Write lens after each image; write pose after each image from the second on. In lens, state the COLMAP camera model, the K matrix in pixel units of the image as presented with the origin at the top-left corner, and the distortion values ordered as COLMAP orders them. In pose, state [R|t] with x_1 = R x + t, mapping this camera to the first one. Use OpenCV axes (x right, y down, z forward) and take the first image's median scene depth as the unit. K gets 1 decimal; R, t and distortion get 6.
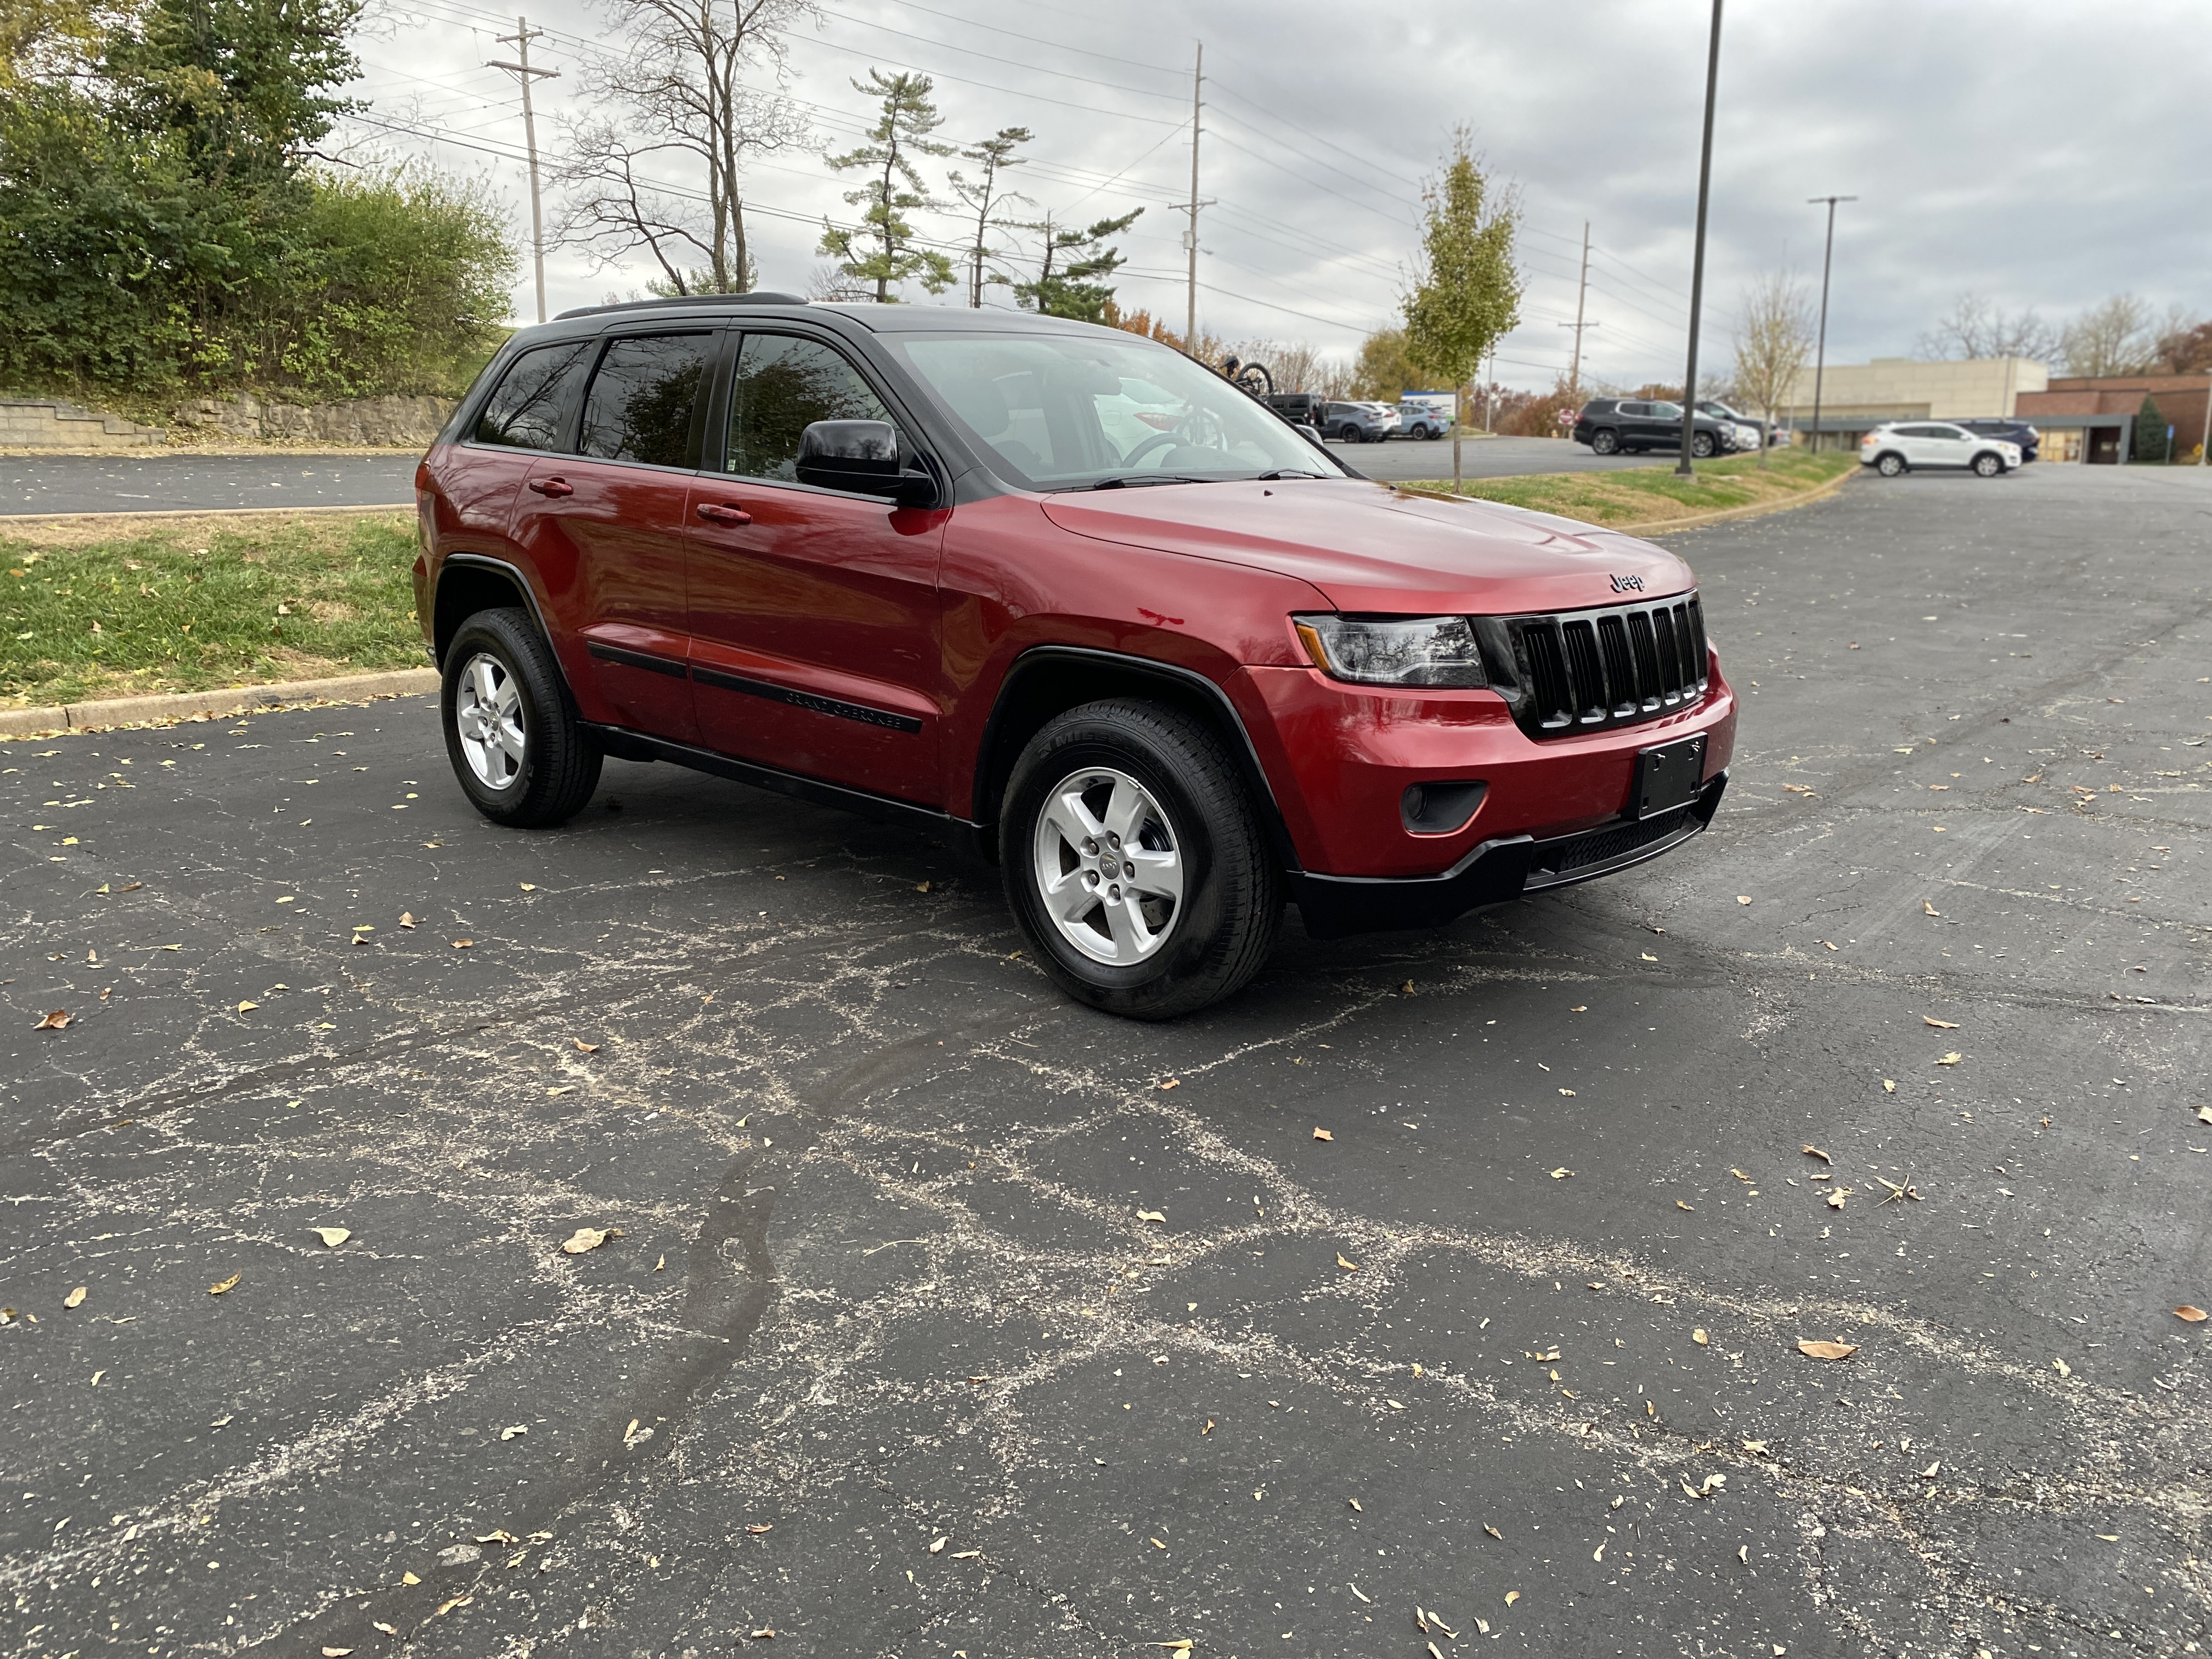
lens RADIAL K [[1712.1, 0, 1106.0], [0, 1712.1, 829.5], [0, 0, 1]] dist [0.015876, -0.008347]
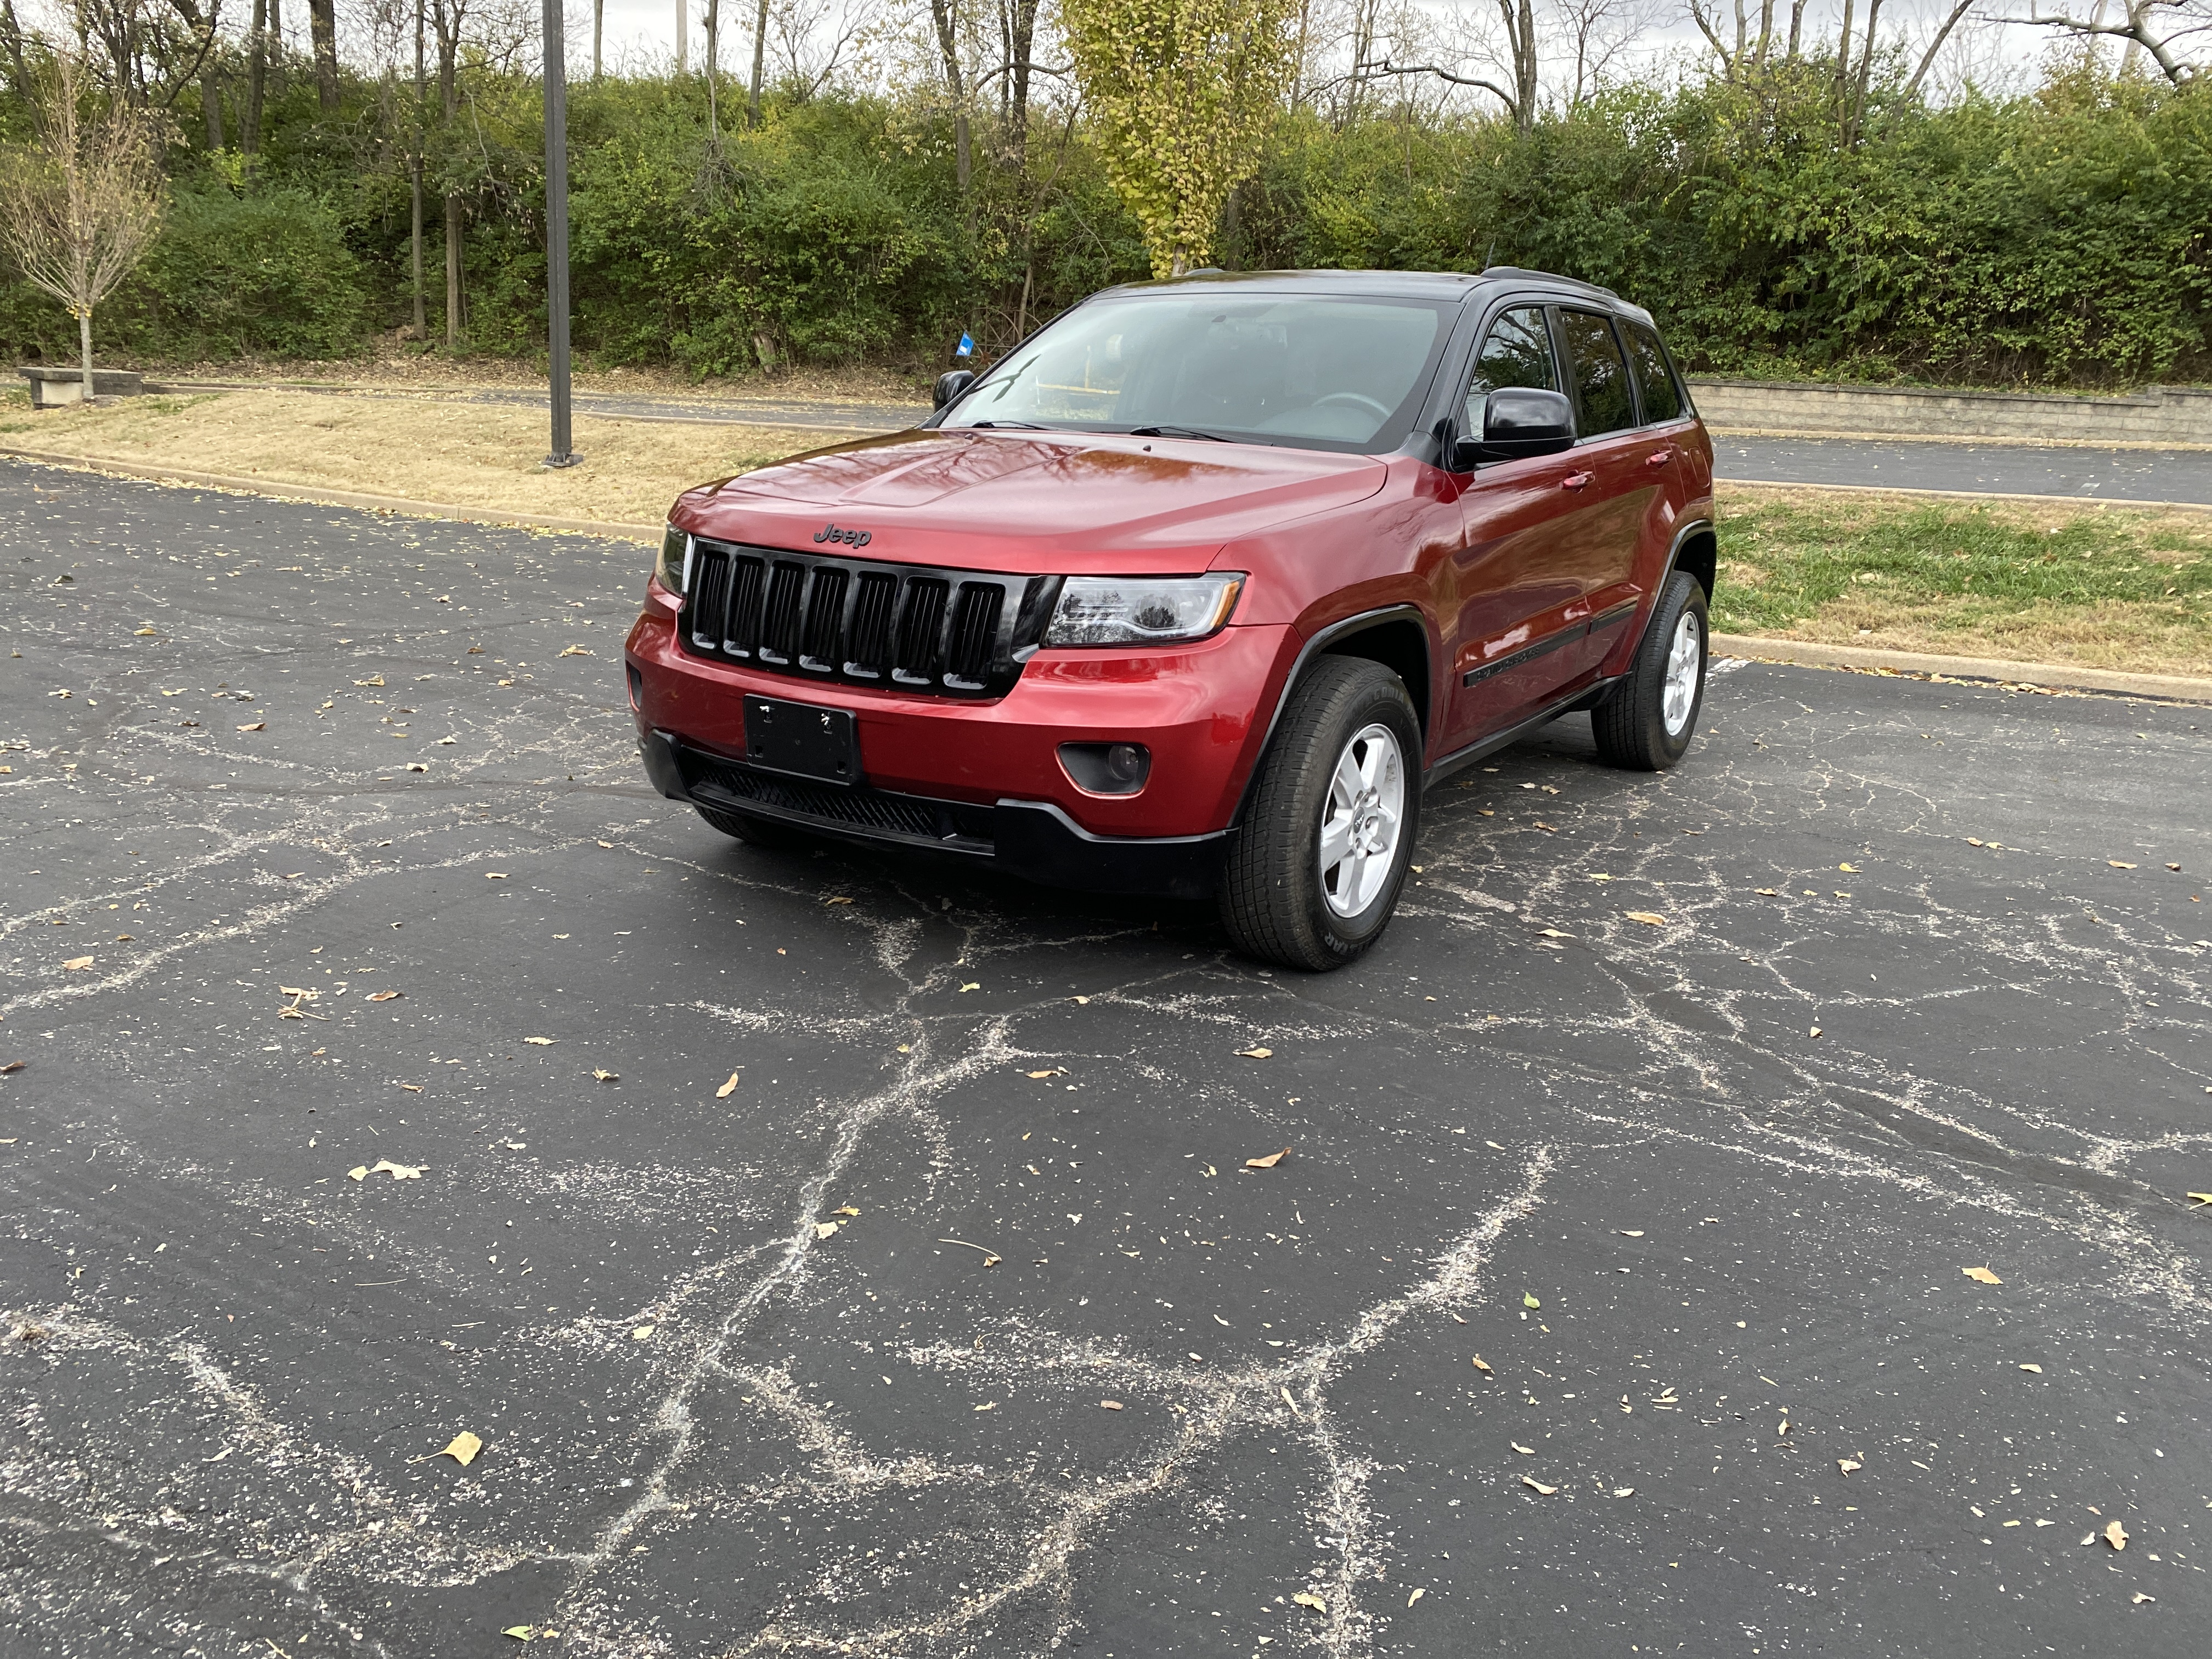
lens RADIAL K [[1710.7, 0, 1106.0], [0, 1710.7, 829.5], [0, 0, 1]] dist [0.011363, -0.001224]
pose [[0.160584, 0.249253, -0.955032, 0.204100], [-0.254177, 0.945398, 0.204000, -0.035422], [0.953733, 0.209988, 0.215170, 0.155962]]
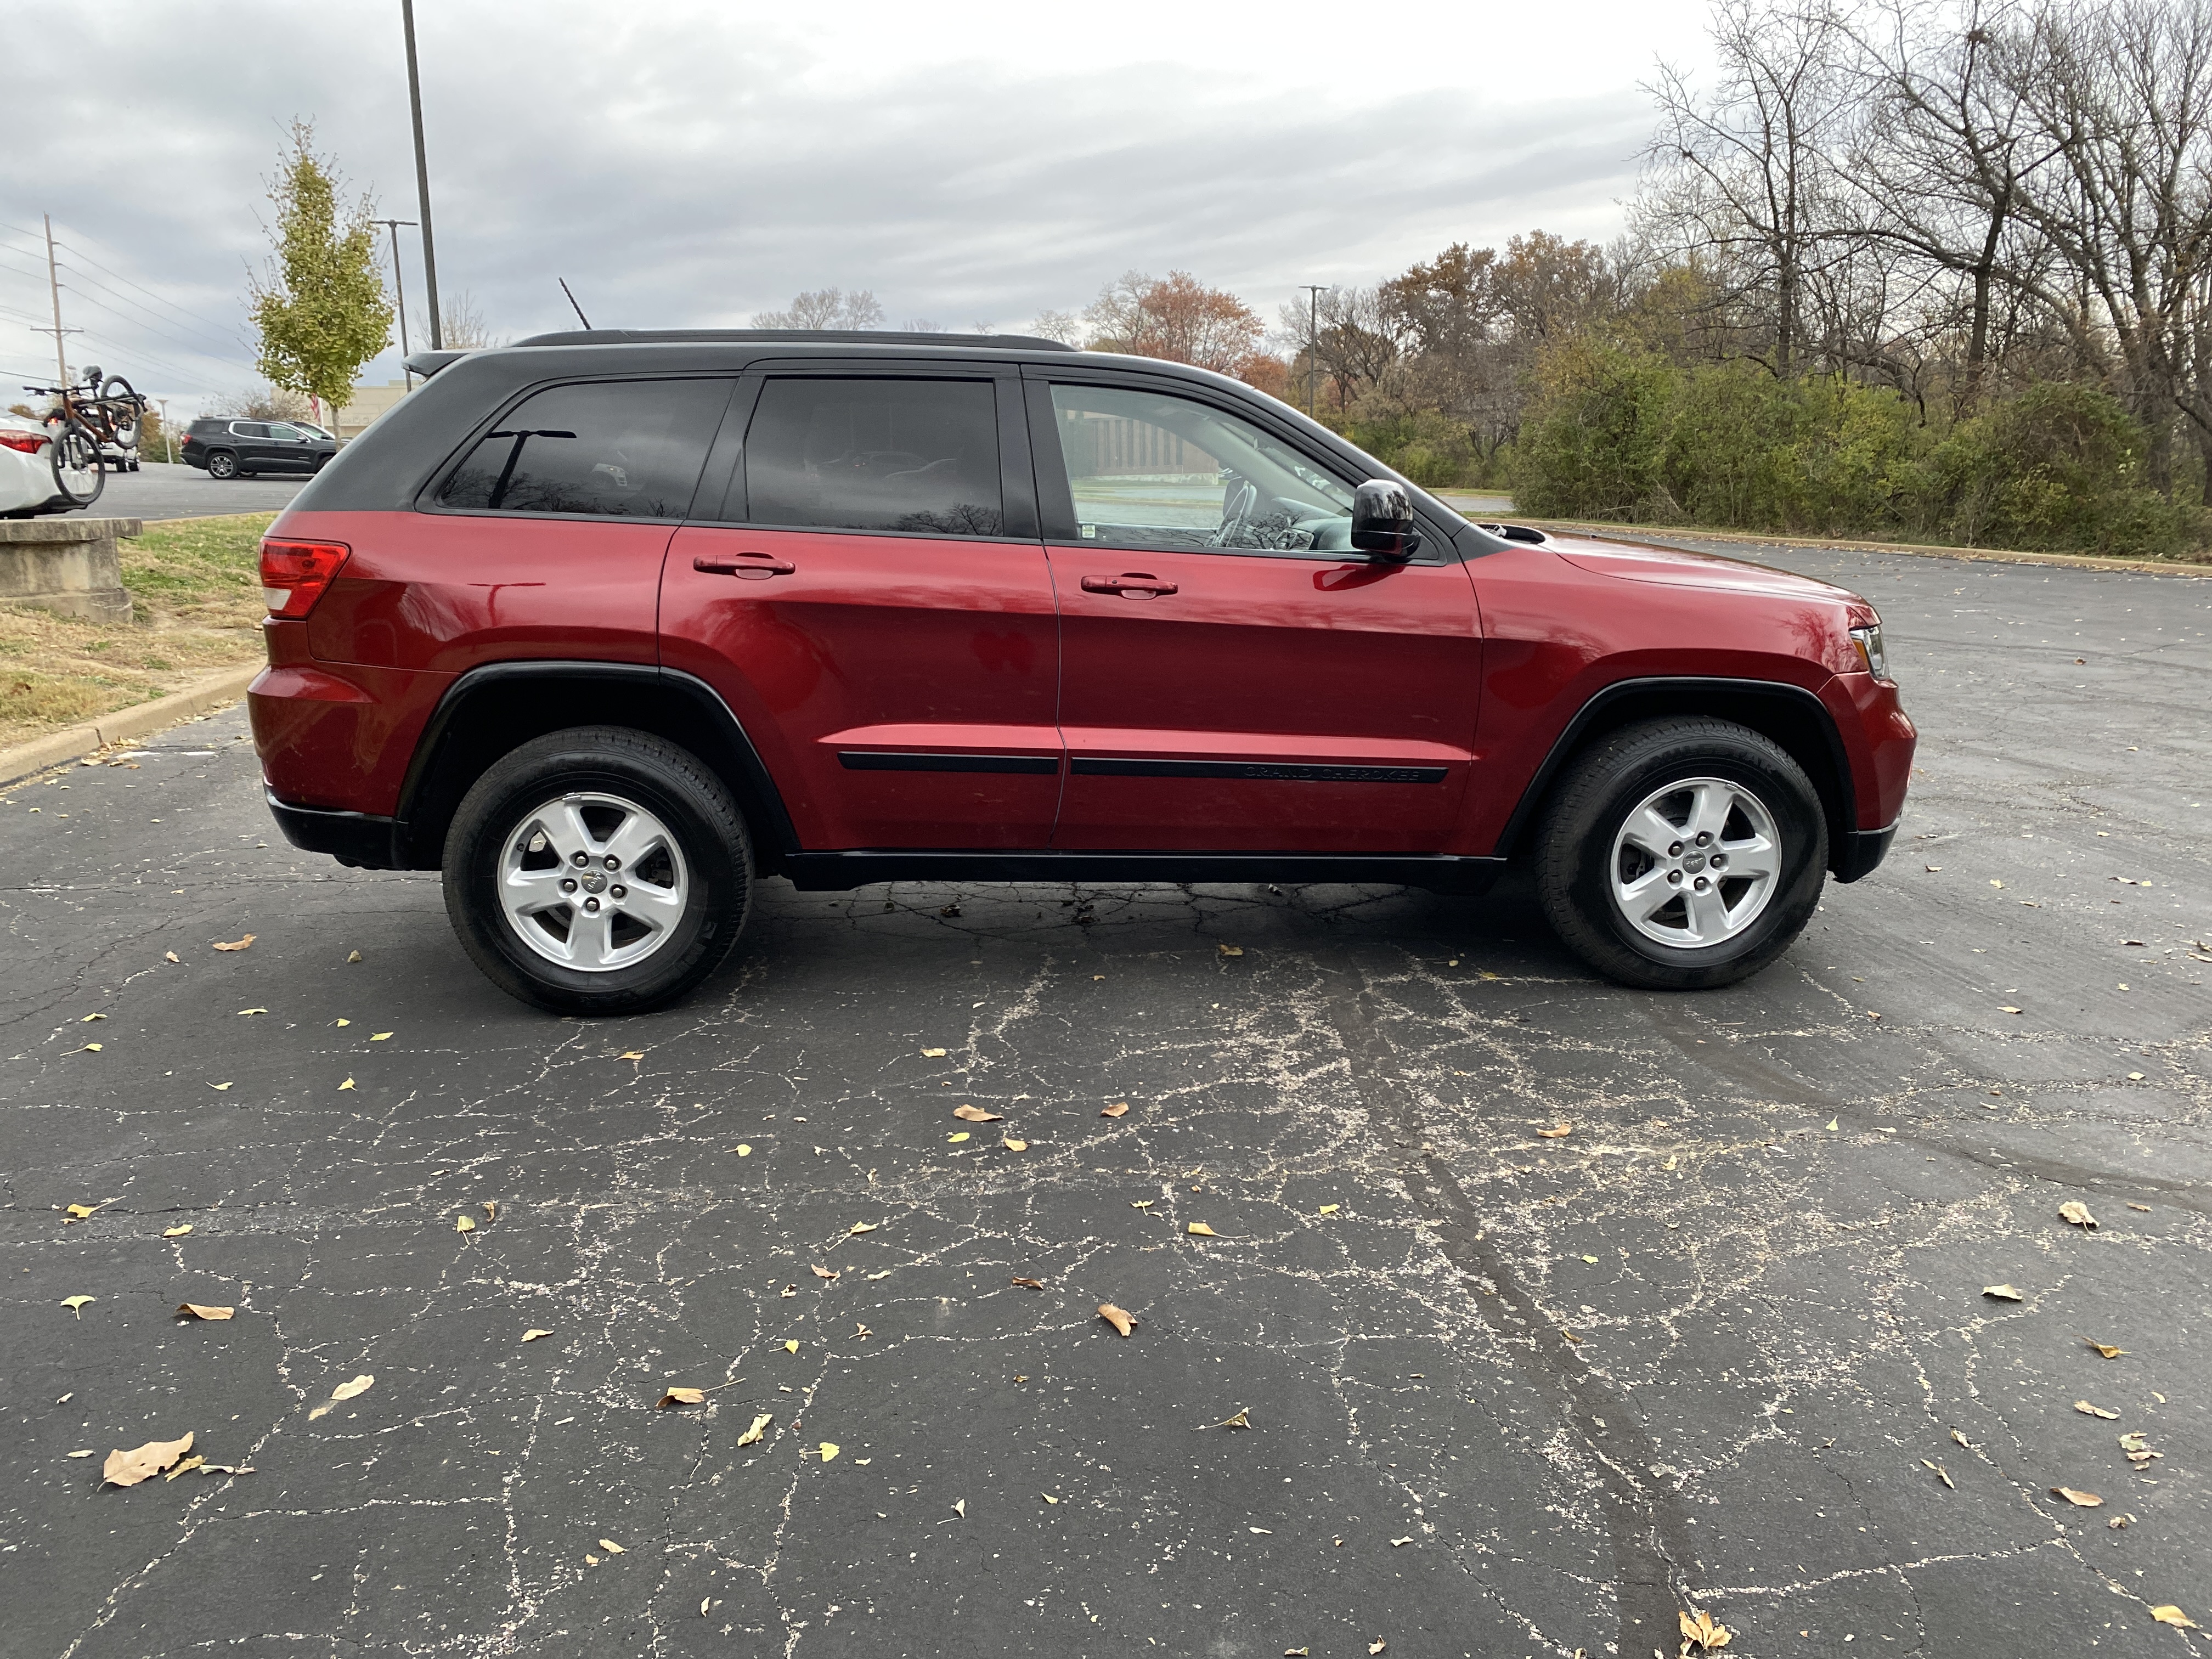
lens RADIAL K [[1717.0, 0, 1106.0], [0, 1717.0, 829.5], [0, 0, 1]] dist [0.012400, -0.001363]
pose [[0.673138, -0.157183, 0.722619, -0.174504], [0.165199, 0.984419, 0.060242, -0.021625], [-0.720829, 0.078825, 0.688616, 0.076011]]
